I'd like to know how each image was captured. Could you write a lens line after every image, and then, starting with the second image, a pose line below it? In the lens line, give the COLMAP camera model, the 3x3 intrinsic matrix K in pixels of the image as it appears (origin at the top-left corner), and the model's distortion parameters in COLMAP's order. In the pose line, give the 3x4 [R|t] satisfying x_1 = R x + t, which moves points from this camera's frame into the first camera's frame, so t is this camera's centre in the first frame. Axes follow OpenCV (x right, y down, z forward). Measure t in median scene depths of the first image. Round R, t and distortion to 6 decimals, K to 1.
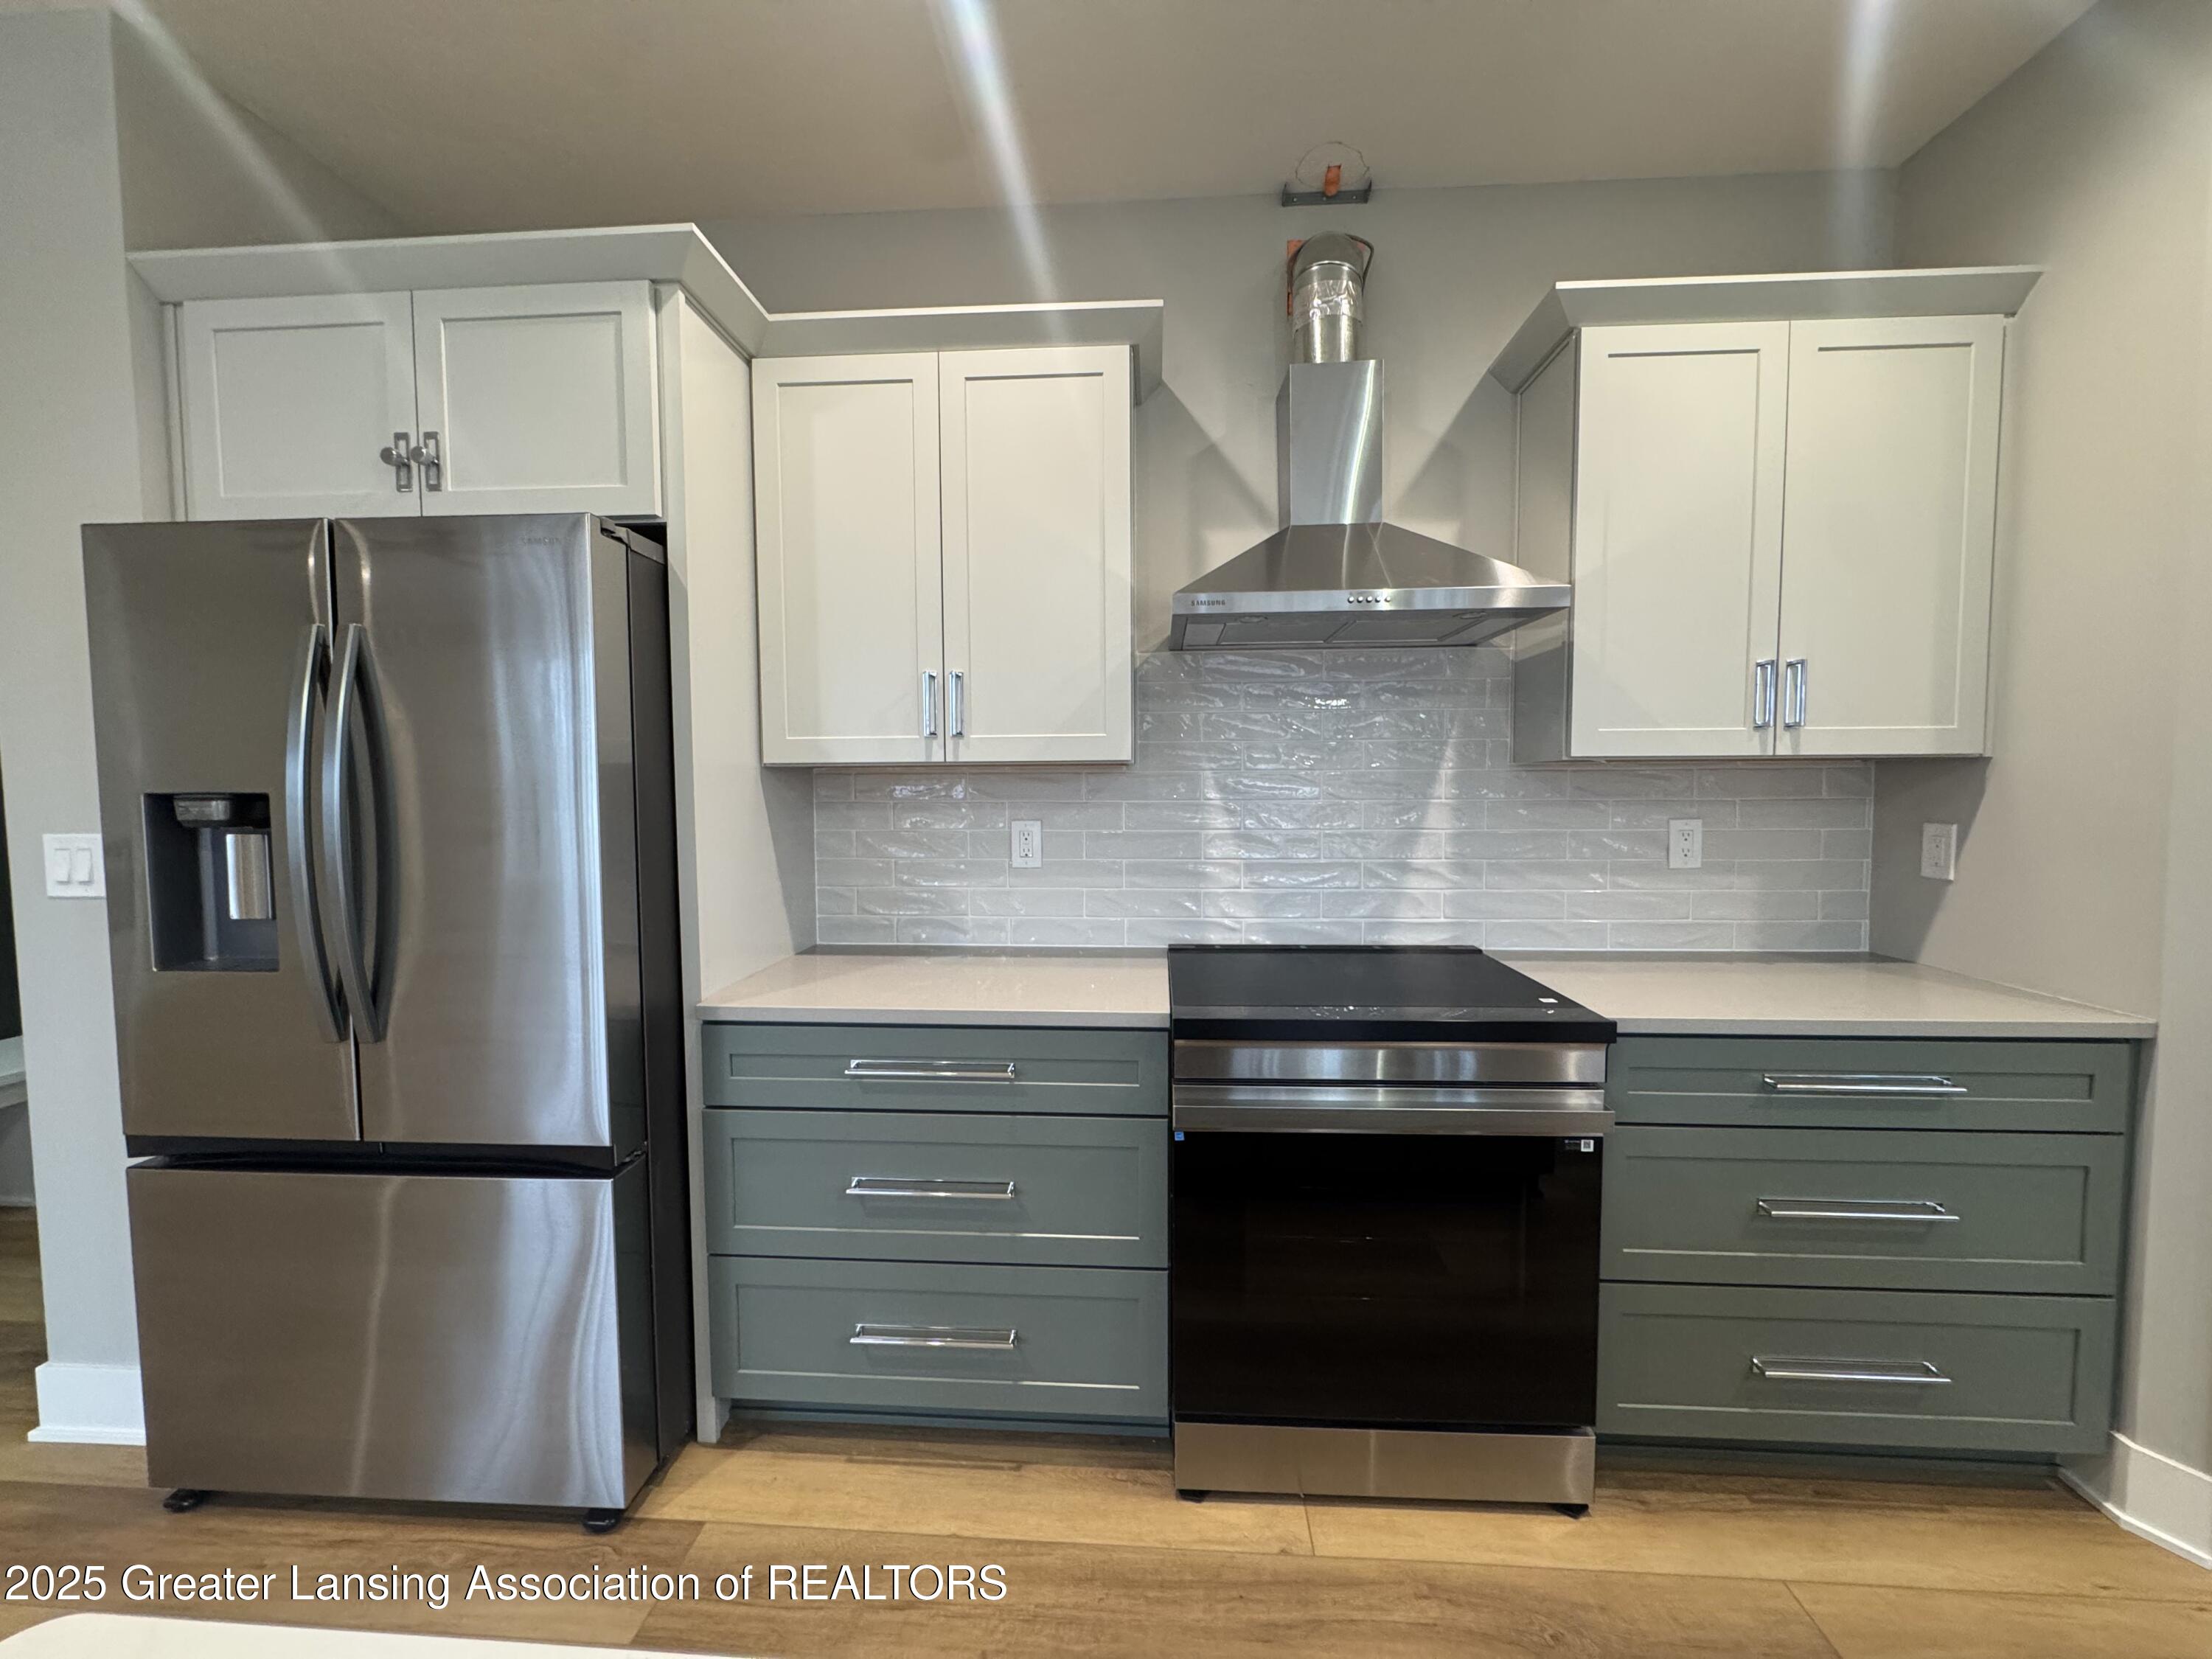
lens RADIAL K [[881.5, 0, 1088.8], [0, 881.5, 831.8], [0, 0, 1]] dist [-0.000529, -0.000023]
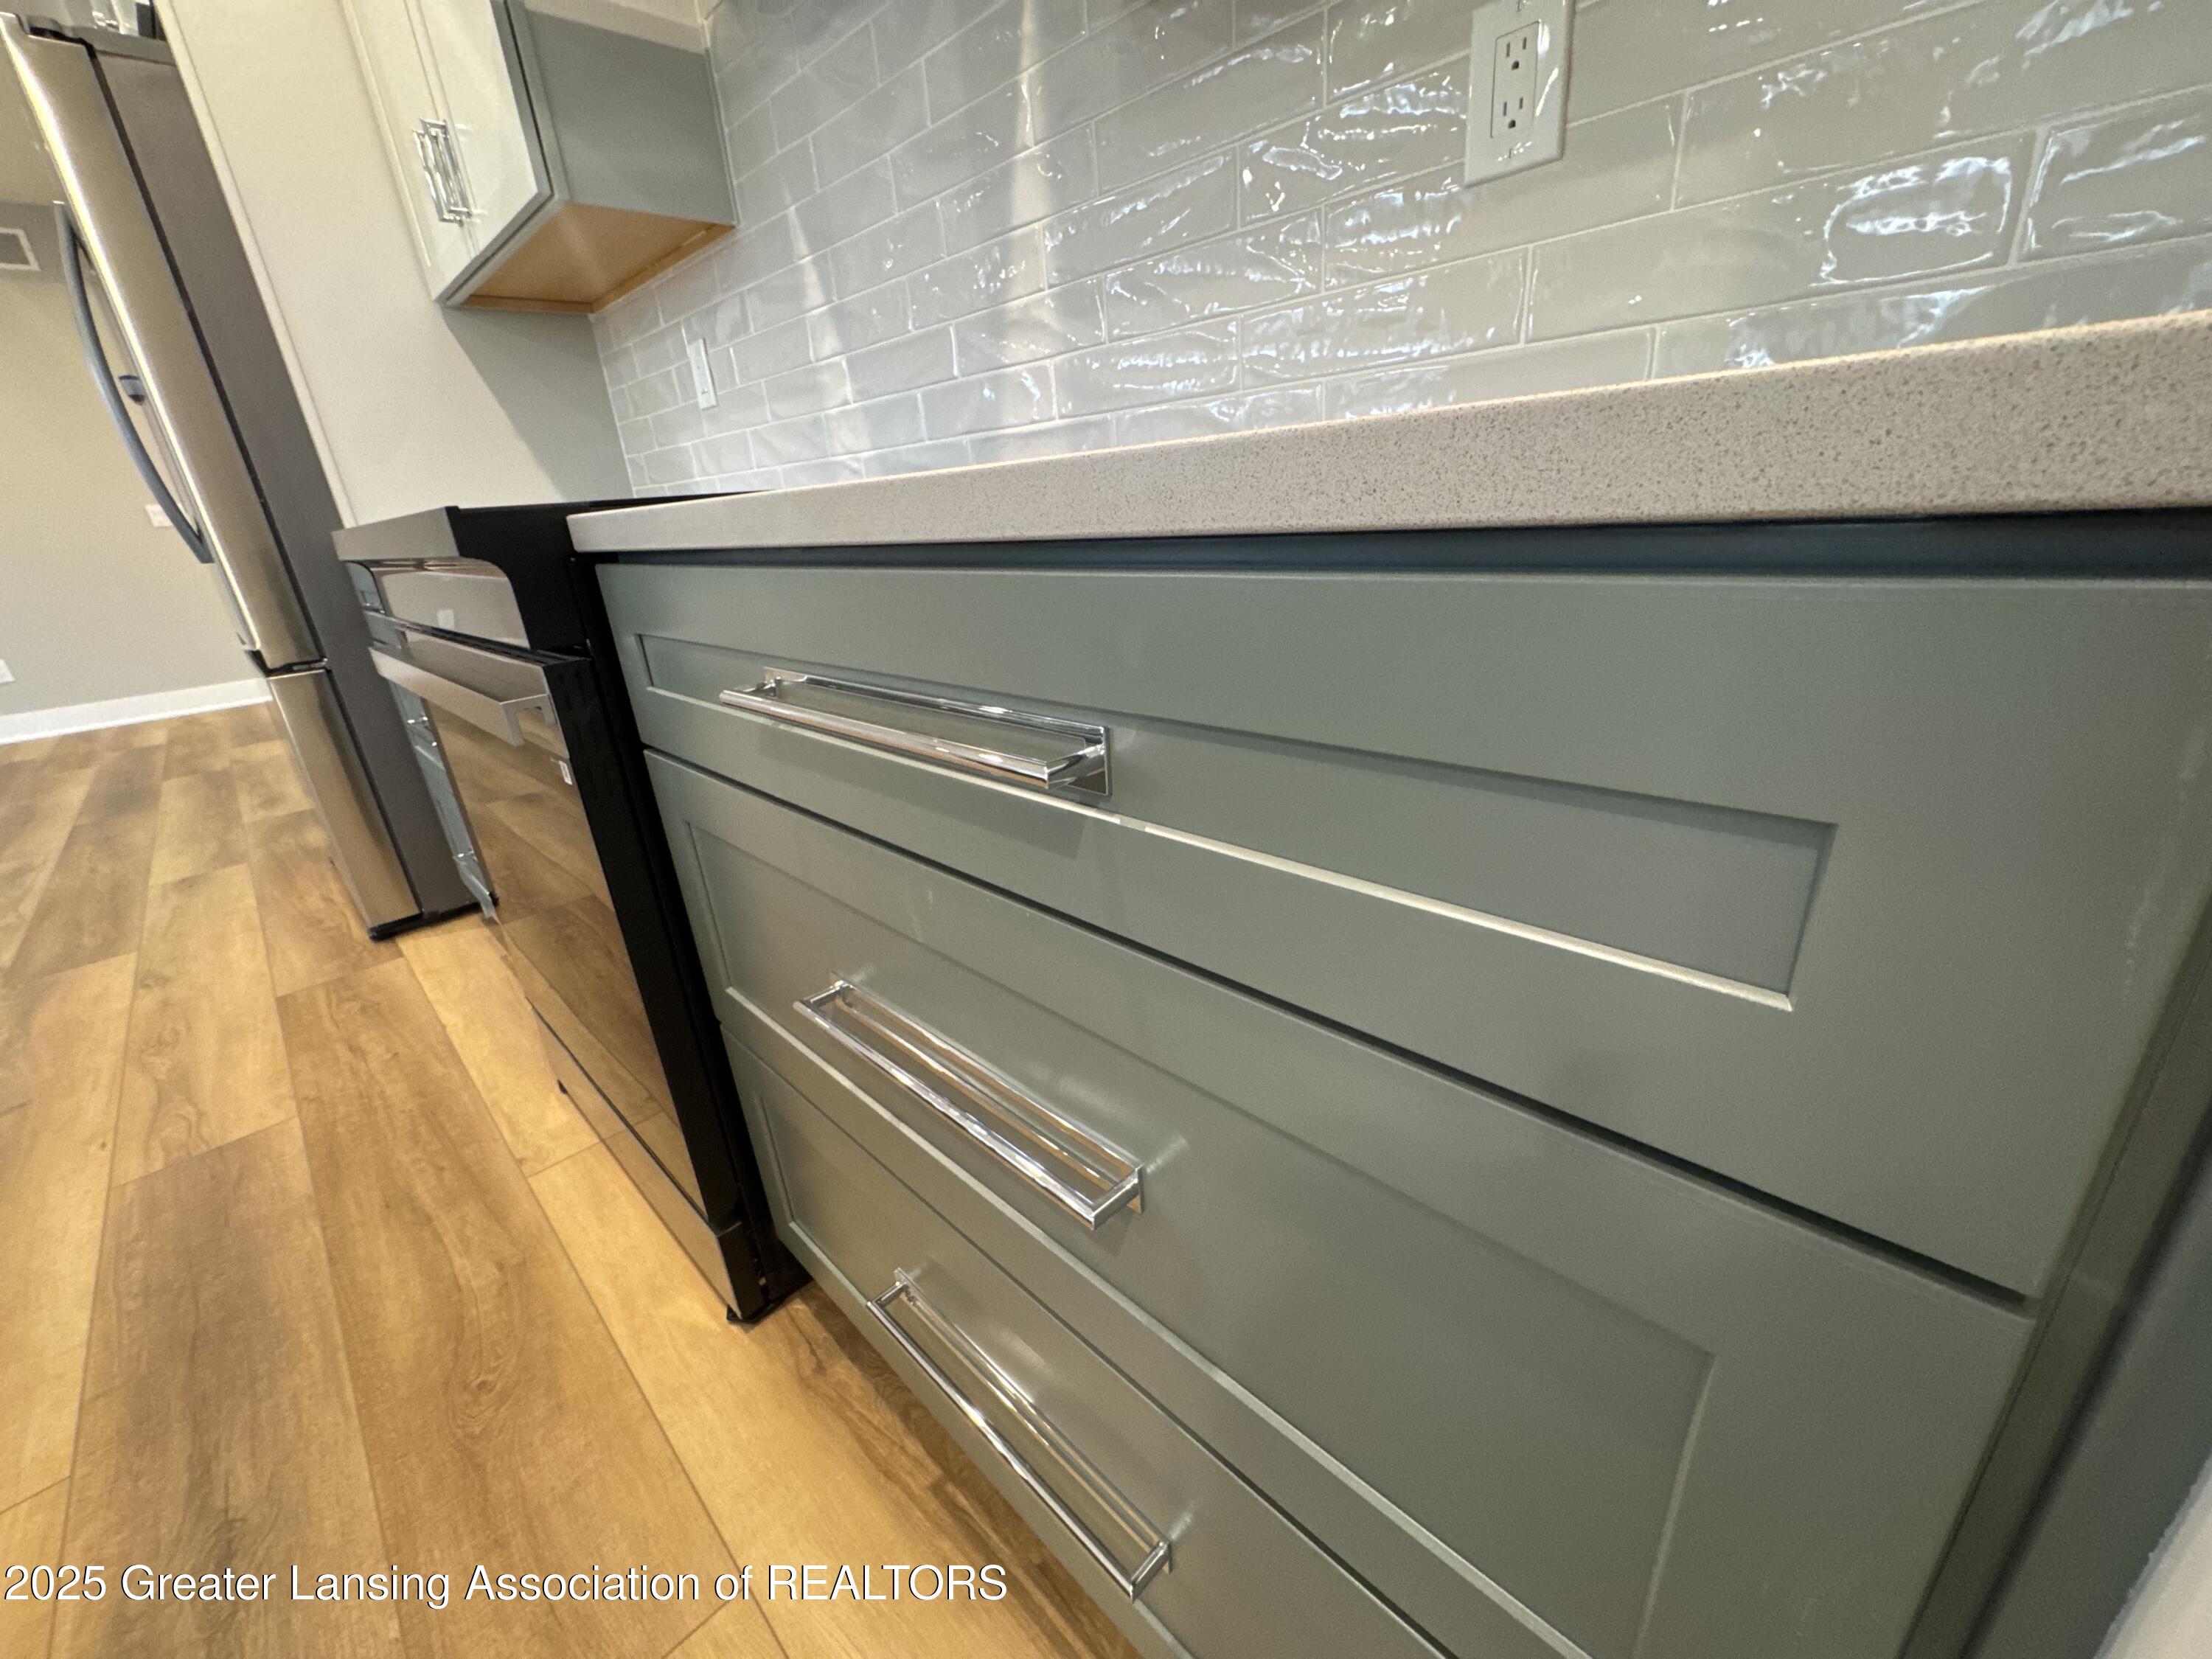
lens RADIAL K [[881.5, 0, 1109.2], [0, 881.5, 824.6], [0, 0, 1]] dist [-0.000529, -0.000023]
pose [[0.751588, 0.186787, -0.632634, 0.814615], [0.033160, 0.947159, 0.319046, 0.162687], [0.658798, -0.260770, 0.705680, 0.595775]]
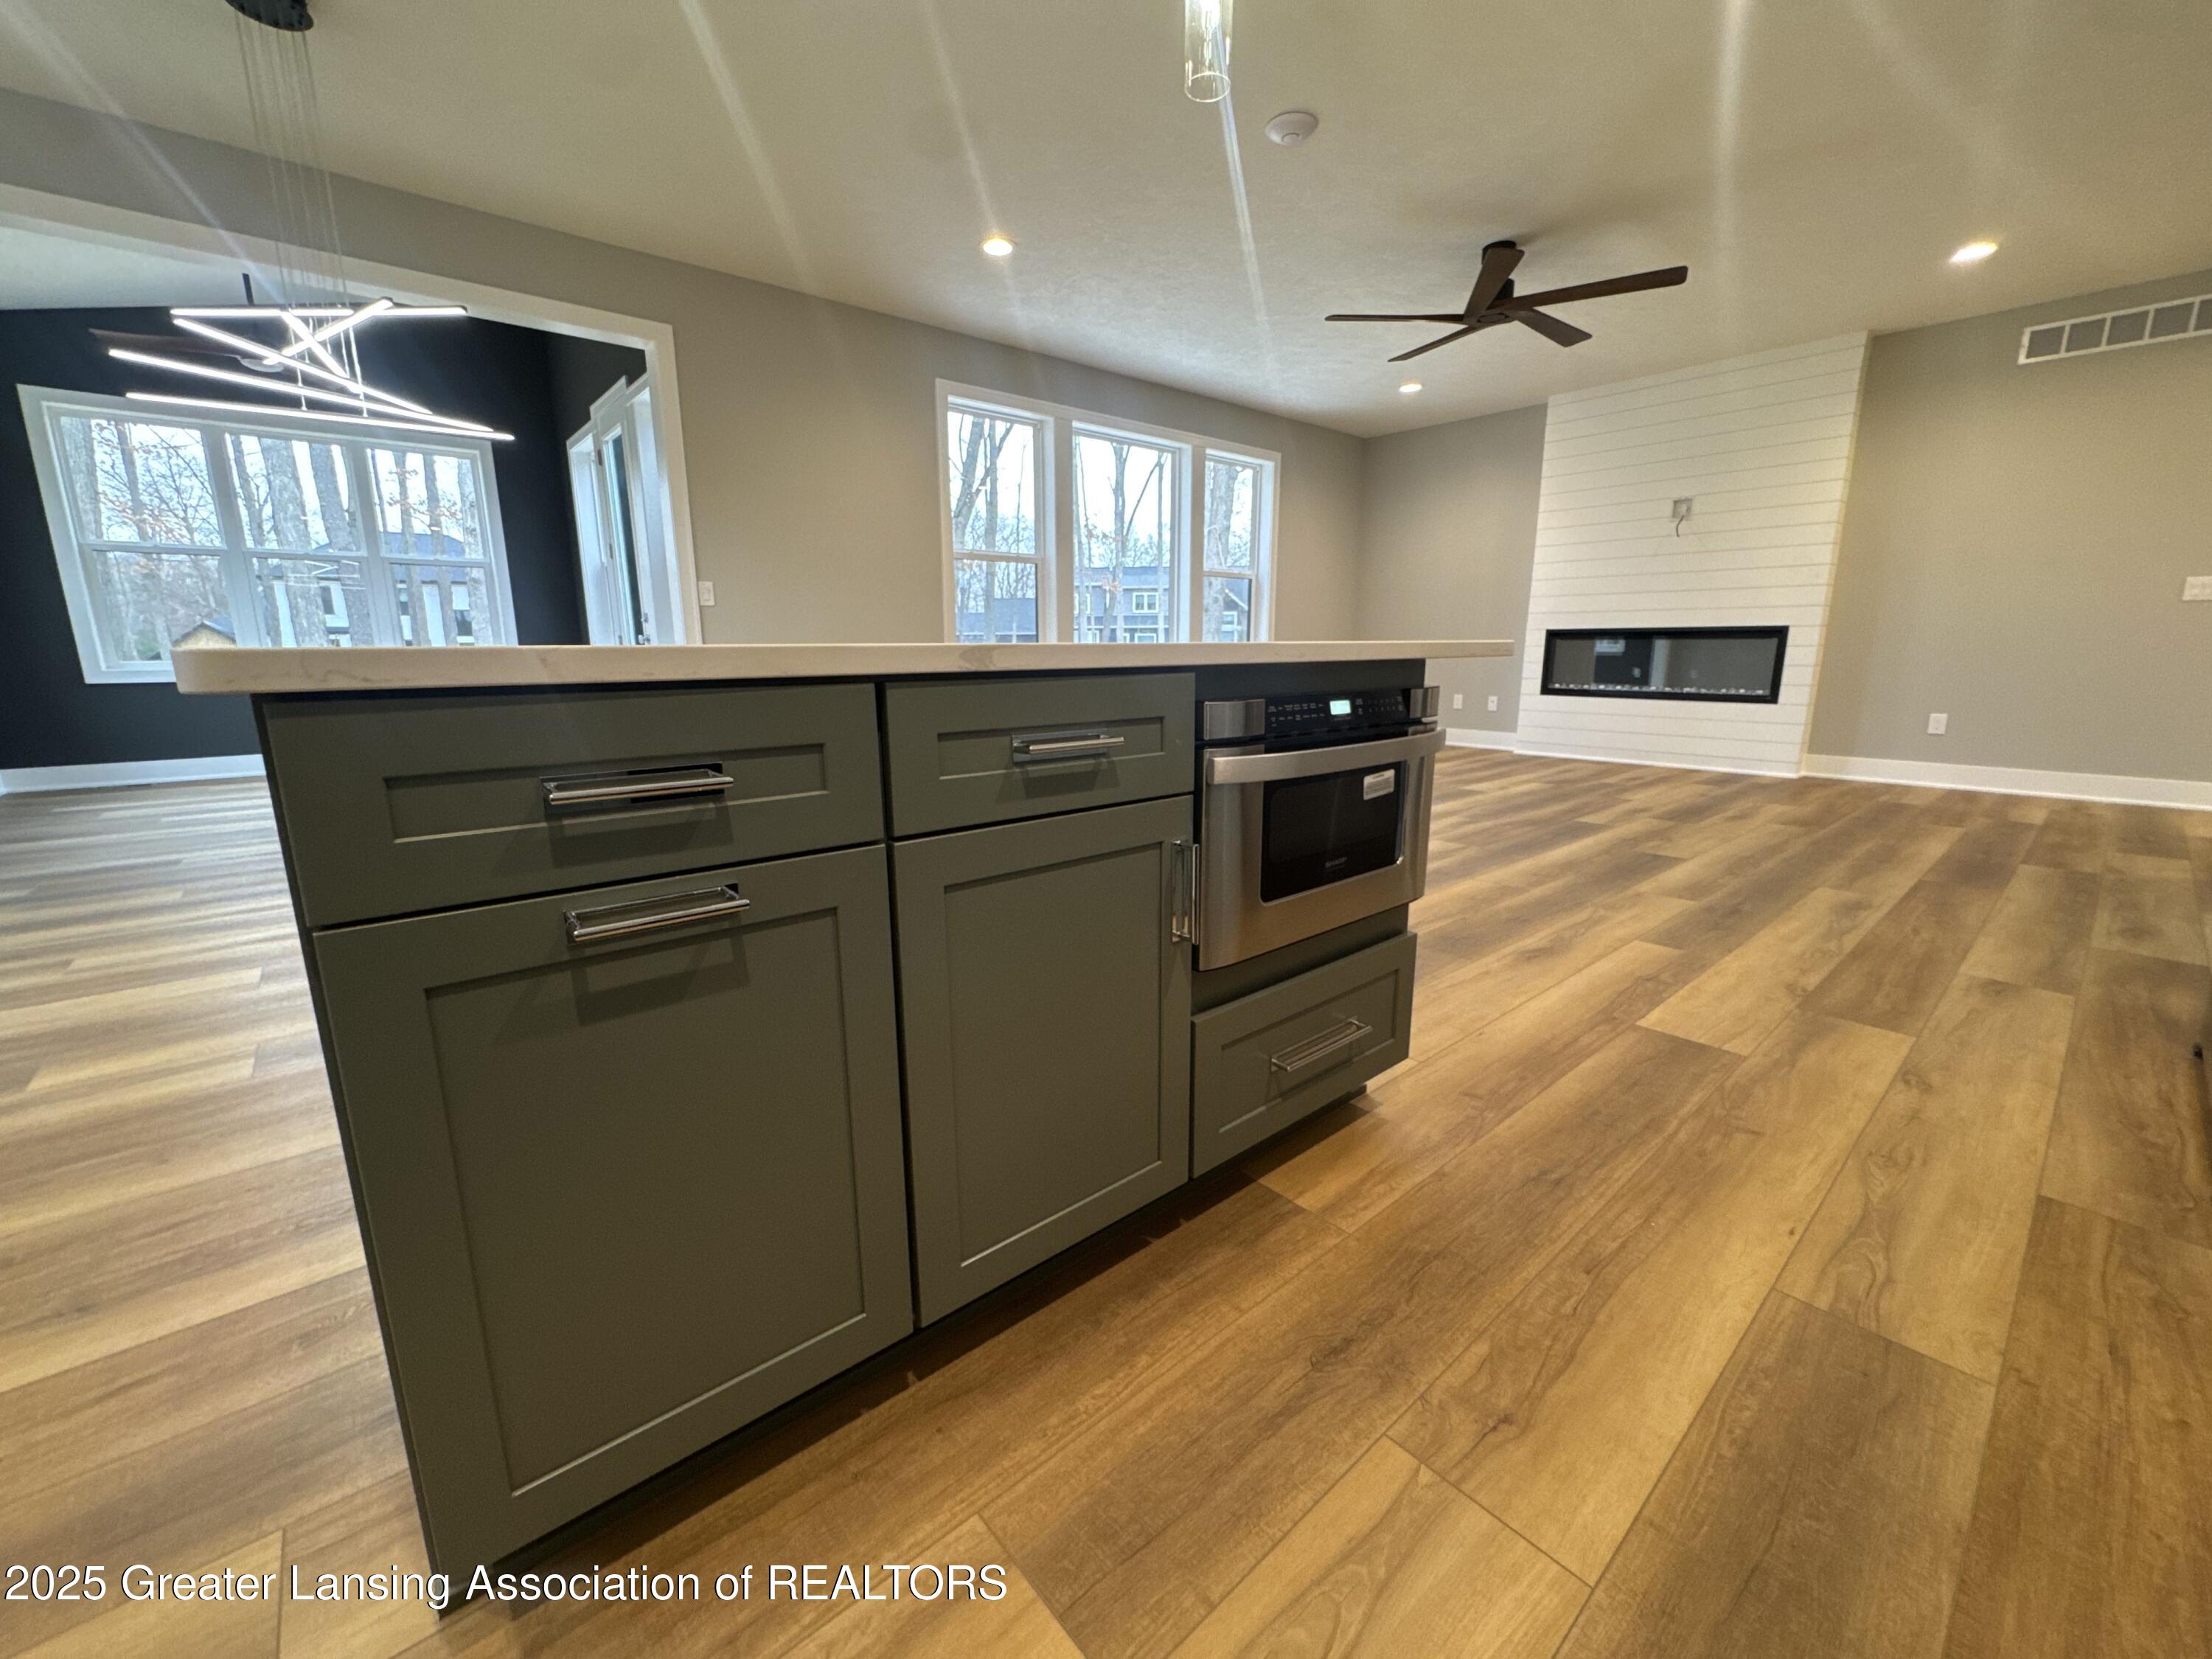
lens RADIAL K [[881.5, 0, 1103.4], [0, 881.5, 833.5], [0, 0, 1]] dist [-0.000529, -0.000023]
pose [[-0.710213, 0.154617, -0.686798, 0.591919], [-0.035442, 0.966493, 0.254235, 0.171834], [0.703094, 0.204902, -0.680936, 0.527452]]
